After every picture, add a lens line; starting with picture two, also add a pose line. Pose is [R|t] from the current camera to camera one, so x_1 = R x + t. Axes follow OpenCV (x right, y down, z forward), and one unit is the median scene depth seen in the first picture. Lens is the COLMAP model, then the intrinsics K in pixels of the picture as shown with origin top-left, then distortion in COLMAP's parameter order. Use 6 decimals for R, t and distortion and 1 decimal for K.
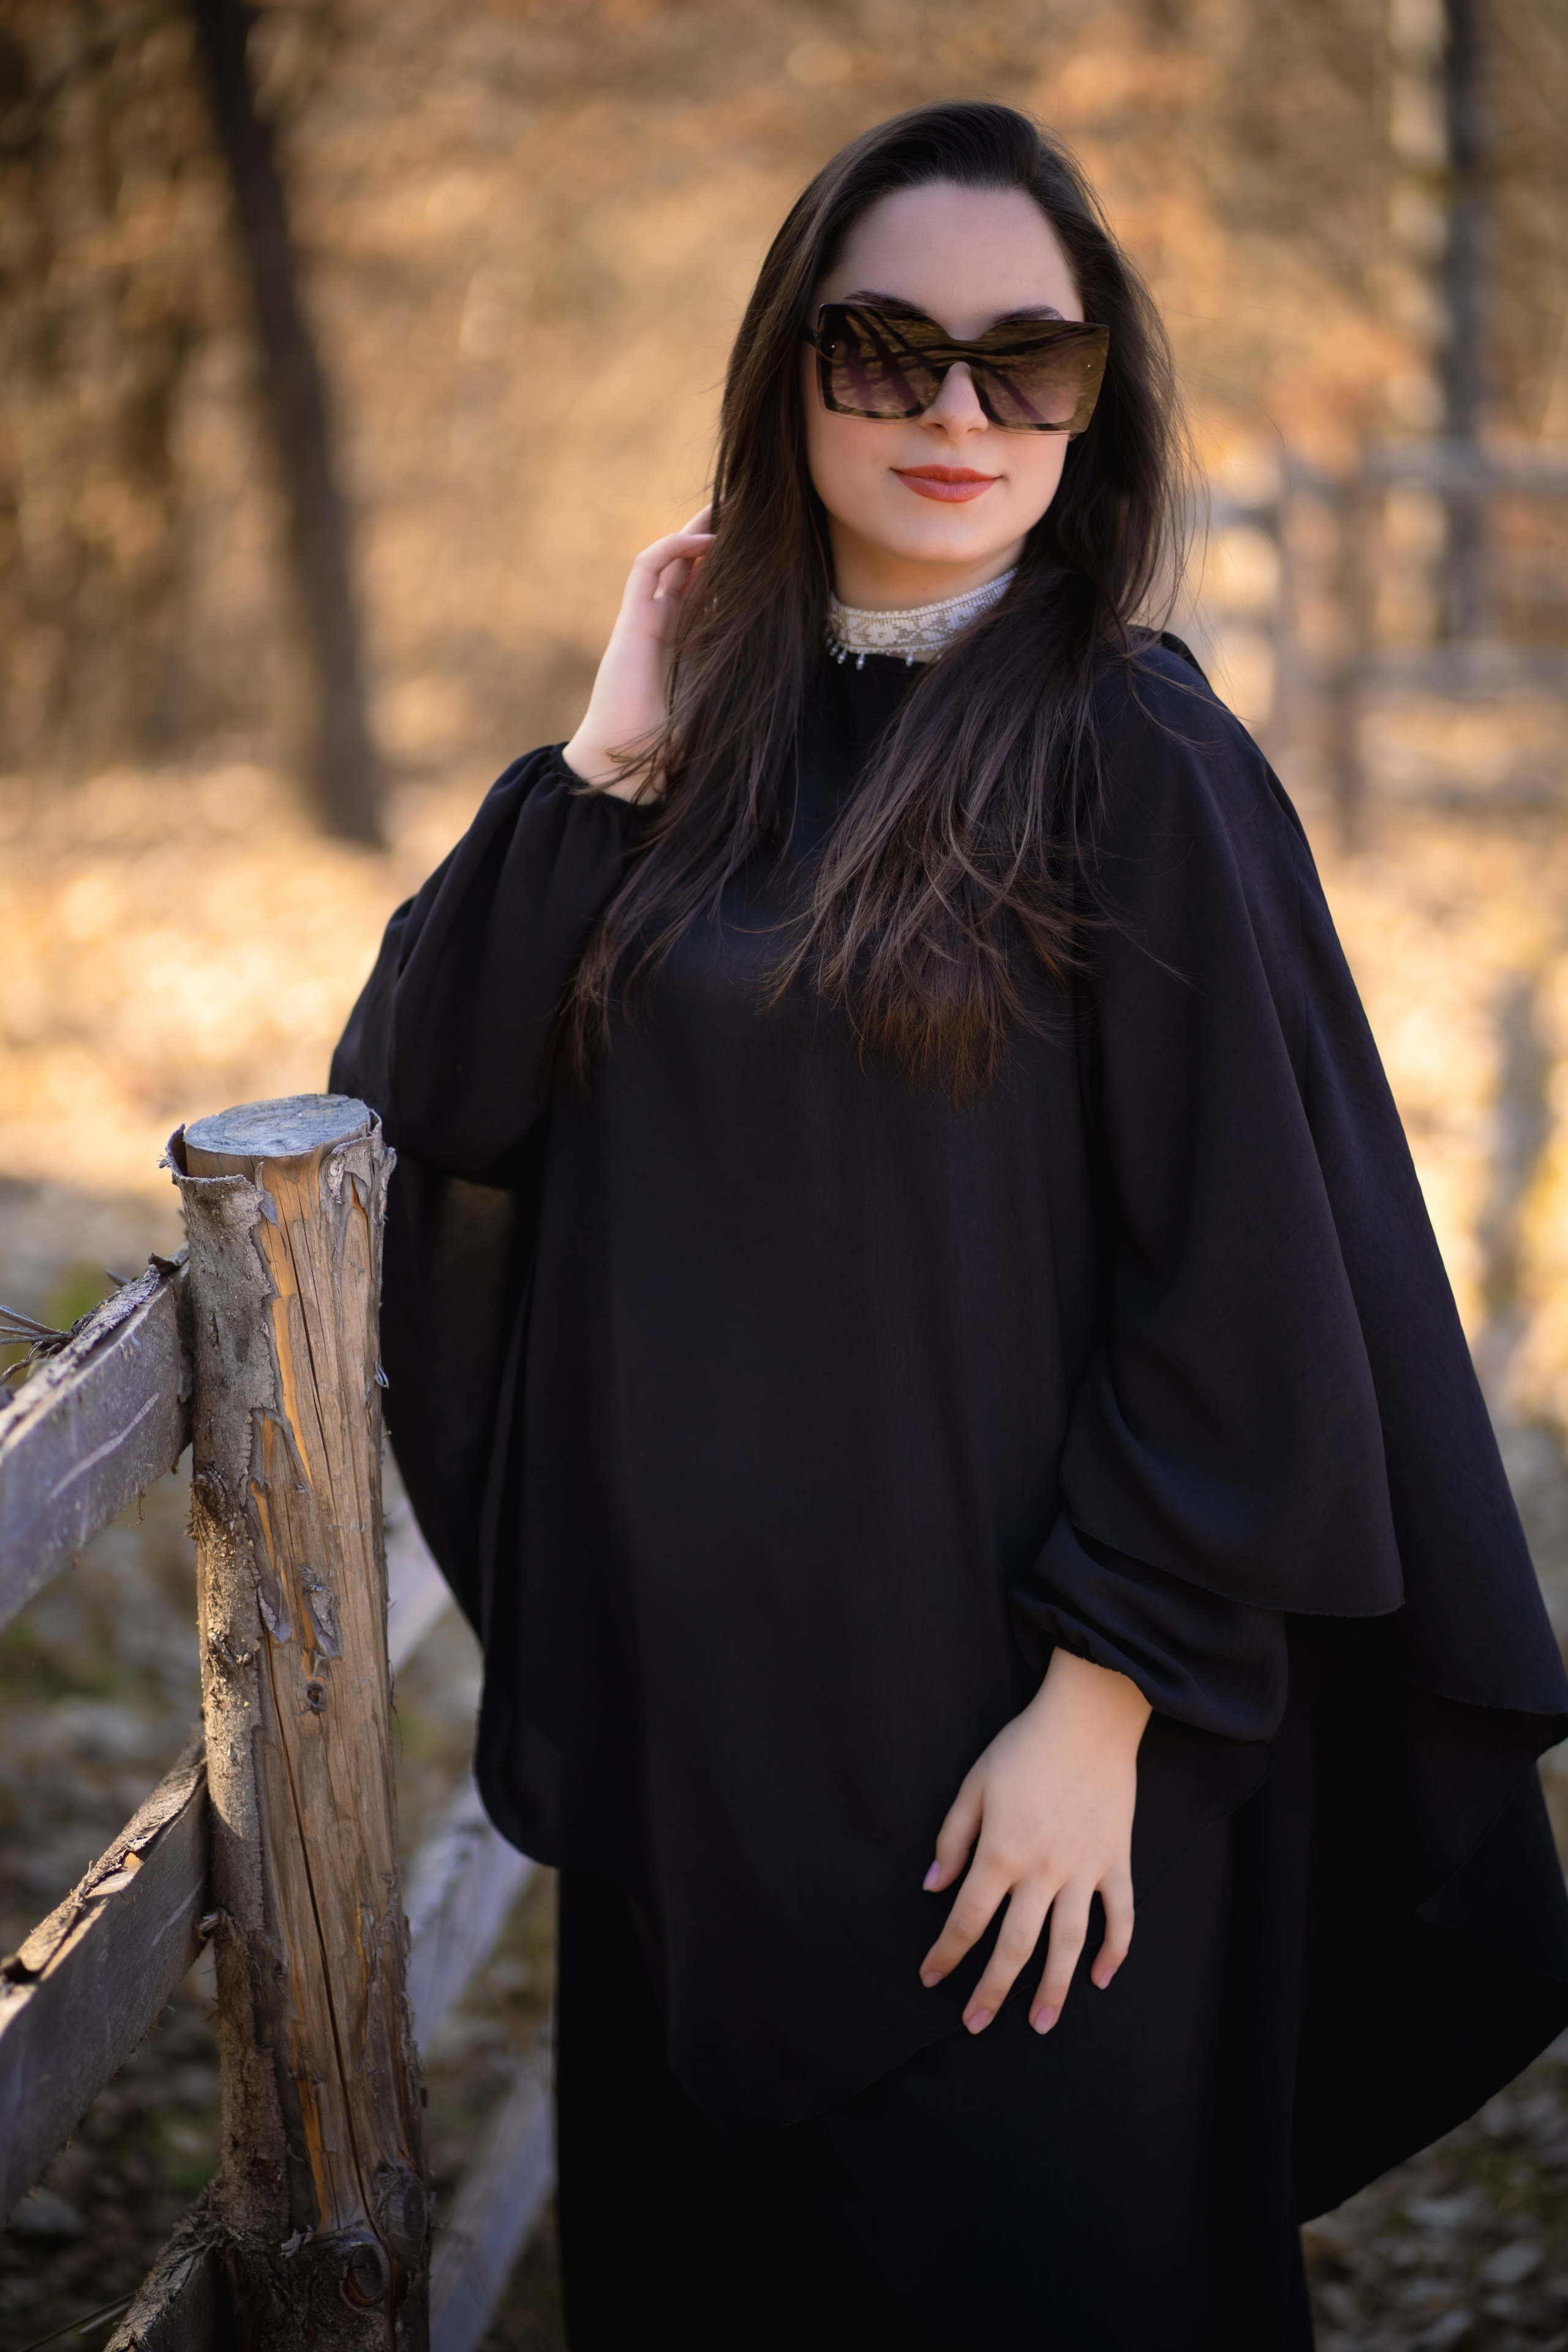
lens RADIAL K [[5810.8, 0, 784.0], [0, 5810.8, 1176.0], [0, 0, 1]] dist [0.025427, -1.301364]
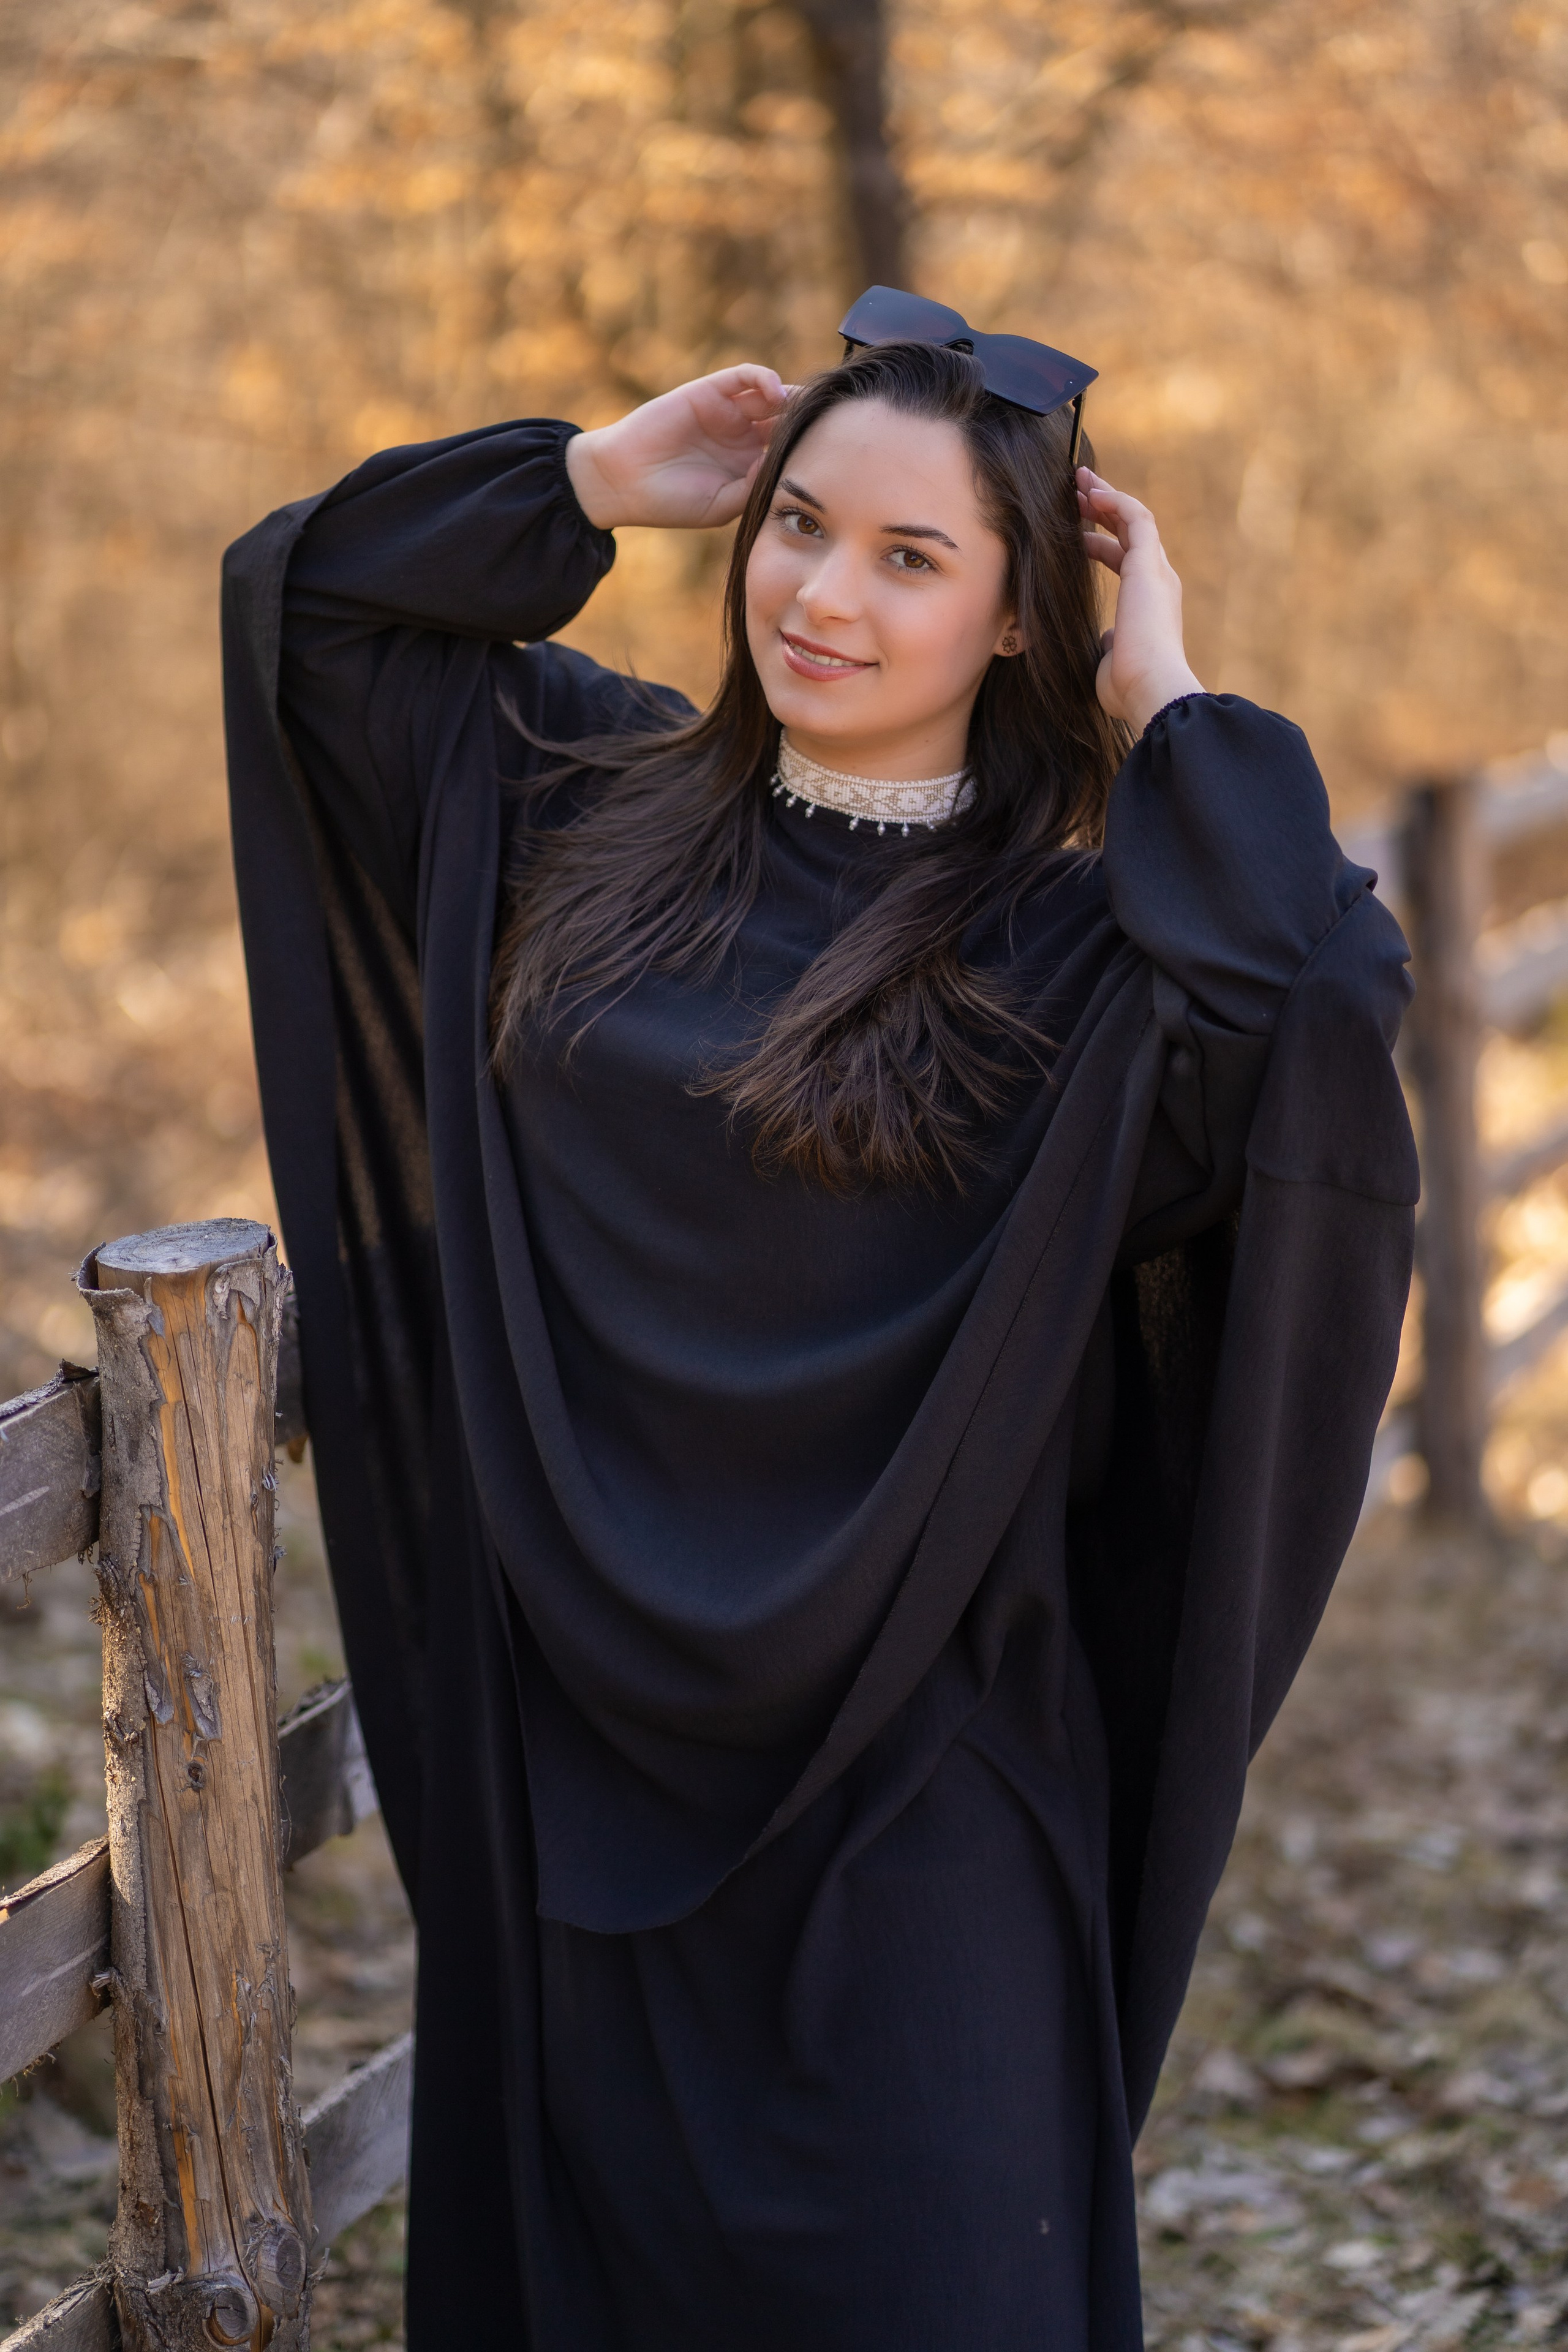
lens RADIAL K [[5887.3, 0, 784.0], [0, 5887.3, 1176.0], [0, 0, 1]] dist [0.044995, -1.969230]
pose [[0.986520, 0.031378, -0.160605, 0.199570], [-0.036198, 0.998975, -0.027174, 0.004153], [0.159588, 0.032621, 0.986645, -0.065386]]
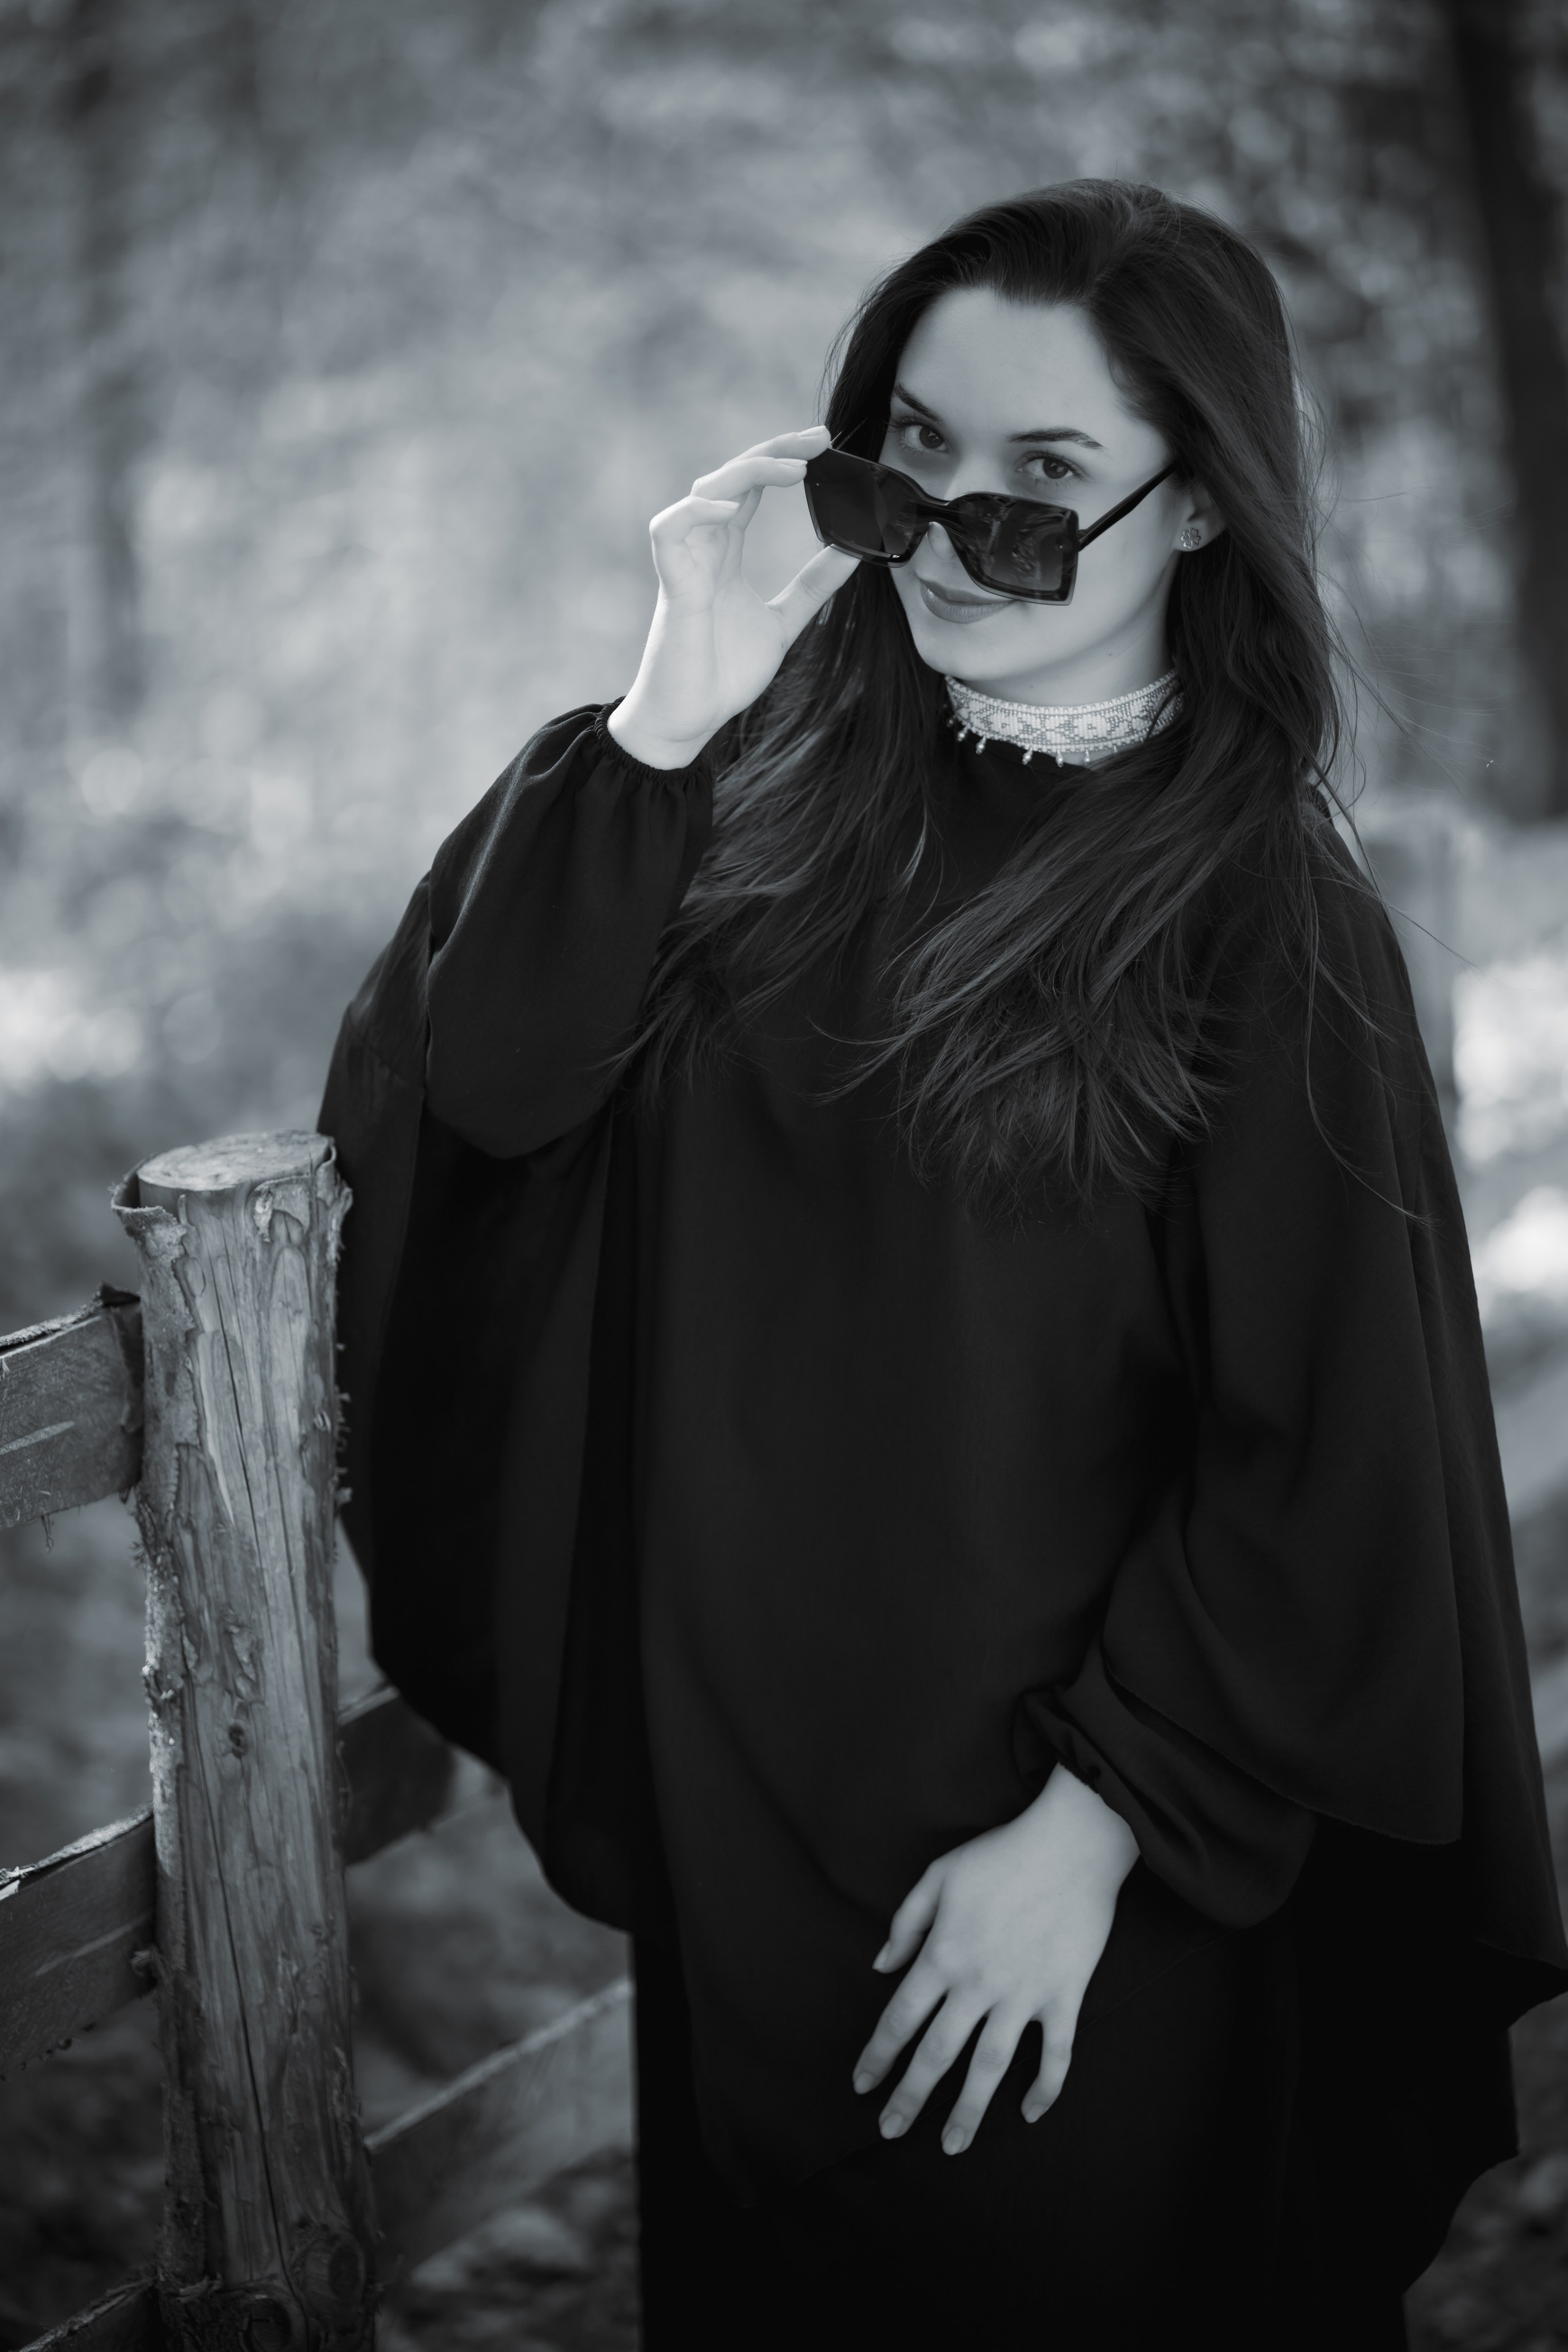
lens RADIAL K [[5887.3, 0, 784.0], [0, 5887.3, 1176.0], [0, 0, 1]] dist [0.044995, -1.969230]
pose [[0.955753, 0.051175, -0.289685, 0.293249], [-0.053200, 0.998584, 0.000887, -0.011804], [0.289320, 0.014564, 0.957122, 0.068482]]
